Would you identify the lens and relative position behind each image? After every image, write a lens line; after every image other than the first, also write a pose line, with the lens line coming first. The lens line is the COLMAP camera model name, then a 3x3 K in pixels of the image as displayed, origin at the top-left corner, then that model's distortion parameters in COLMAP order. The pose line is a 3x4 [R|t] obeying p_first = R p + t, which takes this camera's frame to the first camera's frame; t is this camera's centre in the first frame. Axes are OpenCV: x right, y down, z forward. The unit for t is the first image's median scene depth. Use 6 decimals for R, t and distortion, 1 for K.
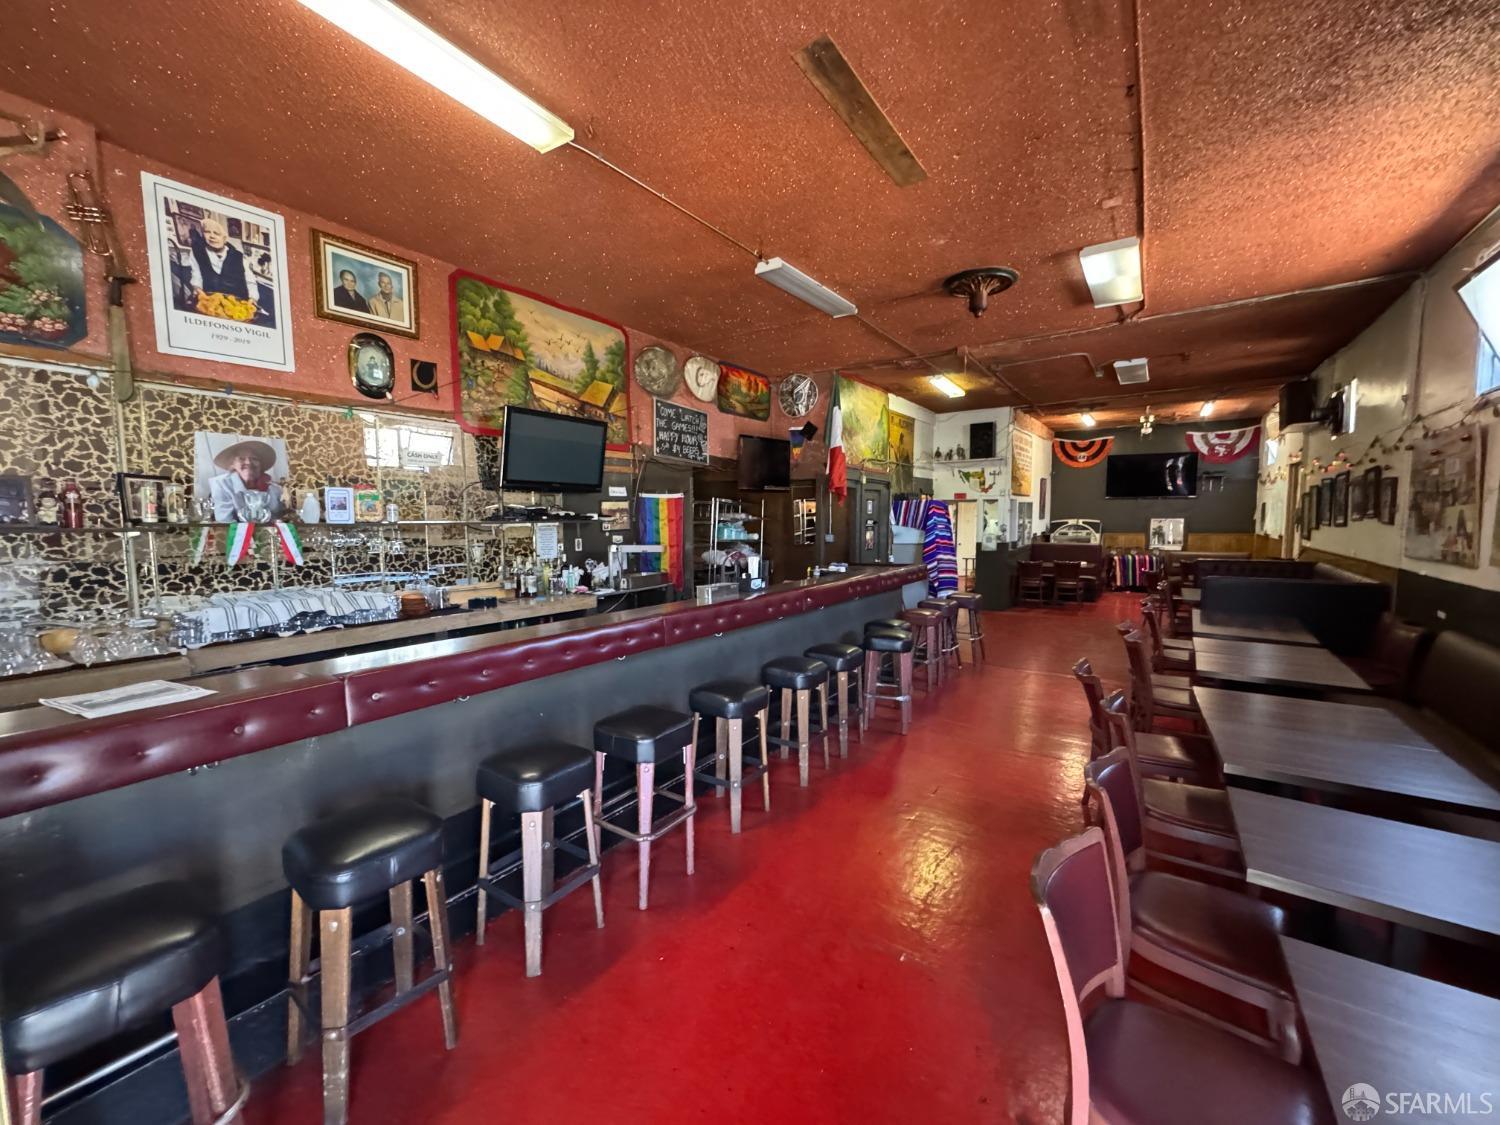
lens RADIAL K [[599.9, 0, 750.0], [0, 599.9, 562.5], [0, 0, 1]] dist [-0.000994, 0.000047]
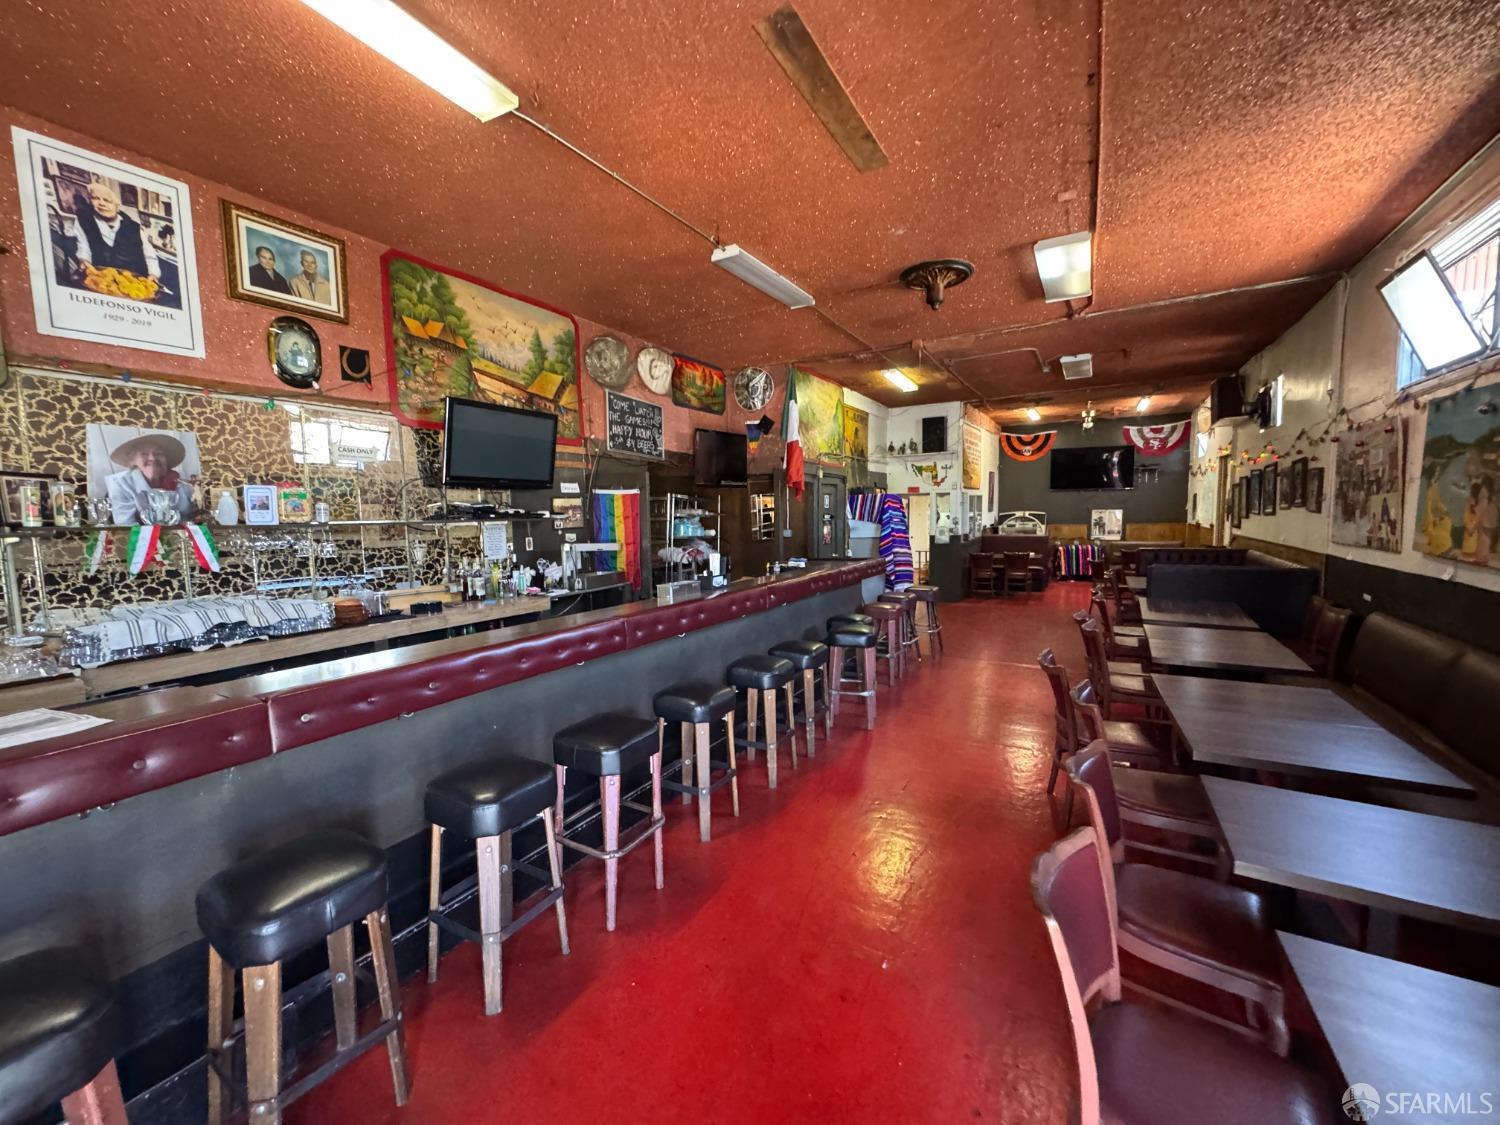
lens RADIAL K [[599.9, 0, 750.0], [0, 599.9, 562.5], [0, 0, 1]] dist [-0.000994, 0.000047]
pose [[0.996822, -0.018208, 0.077547, -0.011060], [0.017663, 0.999814, 0.007702, -0.001251], [-0.077673, -0.006308, 0.996959, 0.022860]]
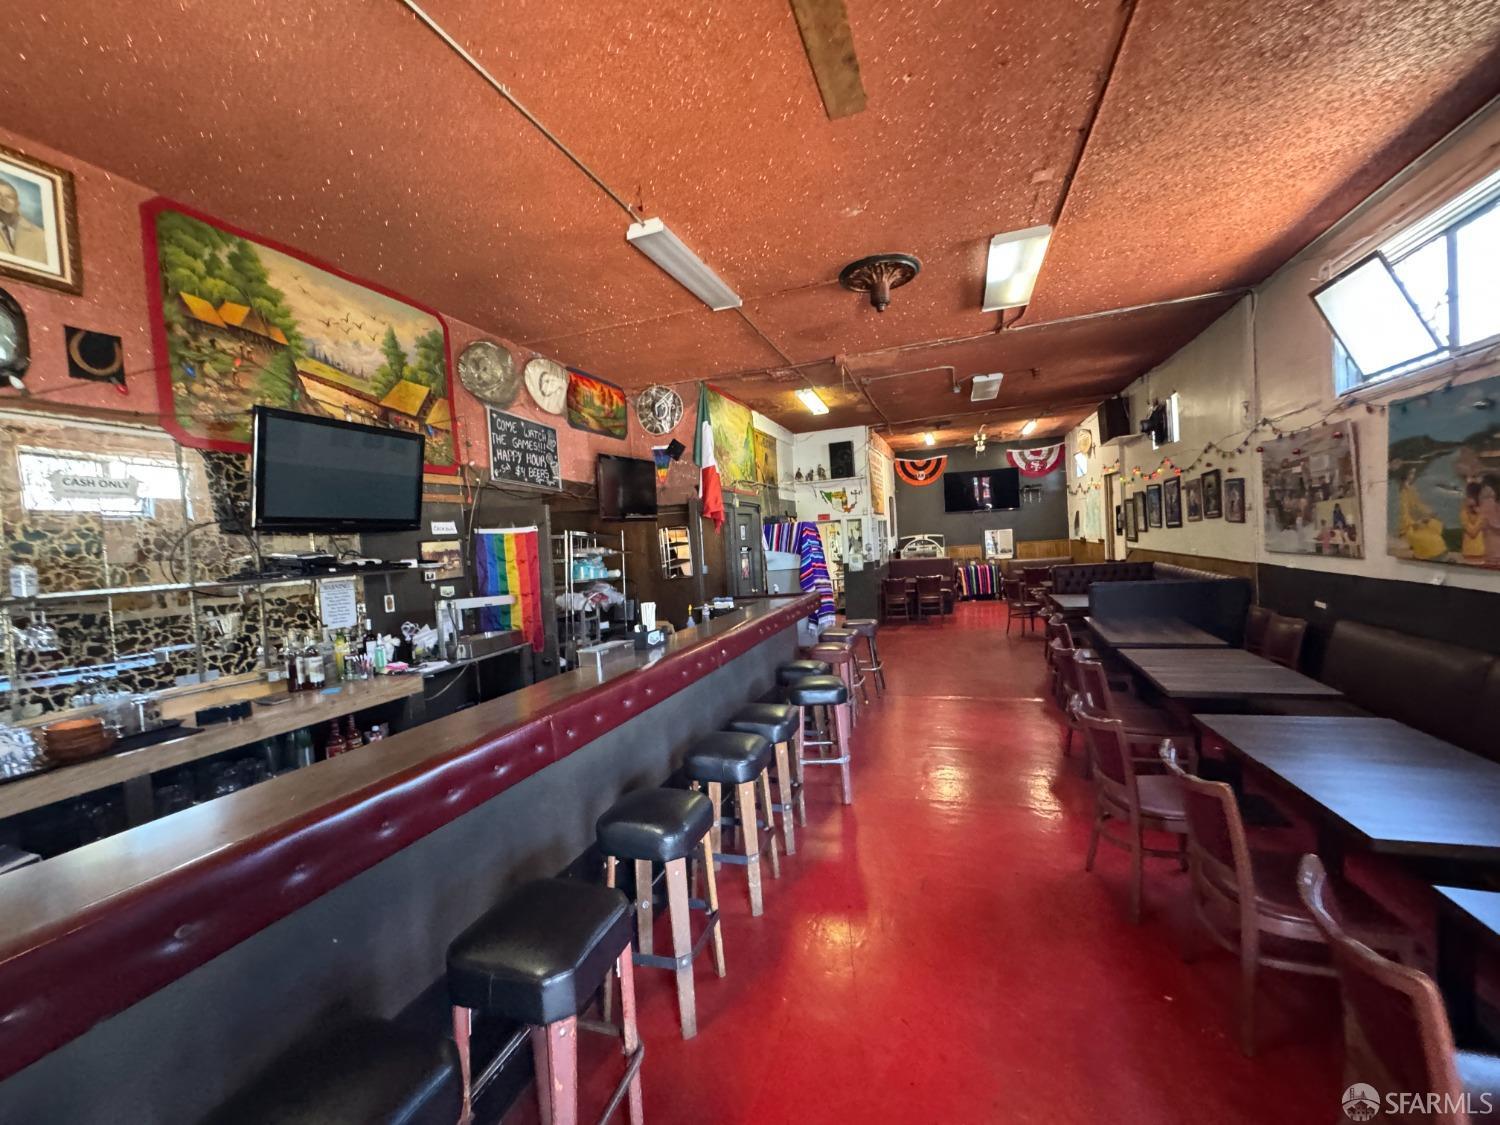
lens RADIAL K [[599.9, 0, 750.0], [0, 599.9, 562.5], [0, 0, 1]] dist [-0.000994, 0.000047]
pose [[0.961950, -0.064542, 0.265495, -0.058835], [0.077434, 0.996259, -0.038373, -0.018239], [-0.262025, 0.057472, 0.963348, 0.194748]]
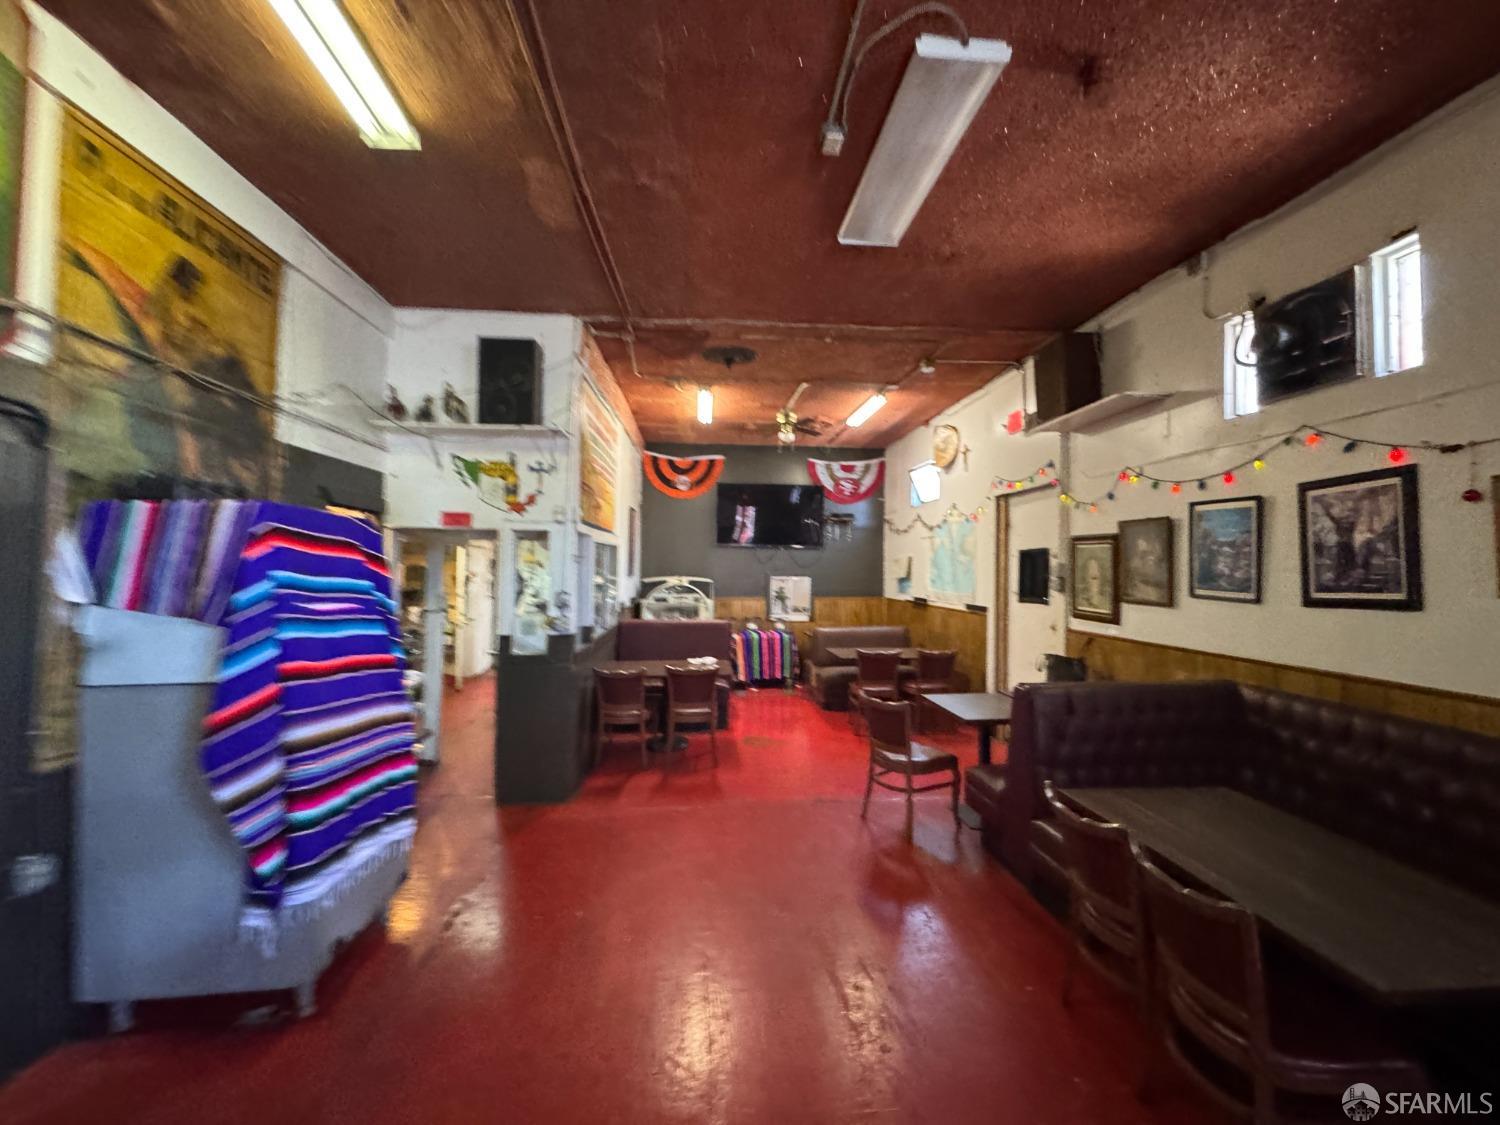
lens RADIAL K [[599.9, 0, 750.0], [0, 599.9, 562.5], [0, 0, 1]] dist [-0.000994, 0.000047]
pose [[0.777237, 0.021023, 0.628857, 0.511973], [0.034652, 0.996495, -0.076143, -0.091662], [-0.628253, 0.080972, 0.773784, 1.162420]]
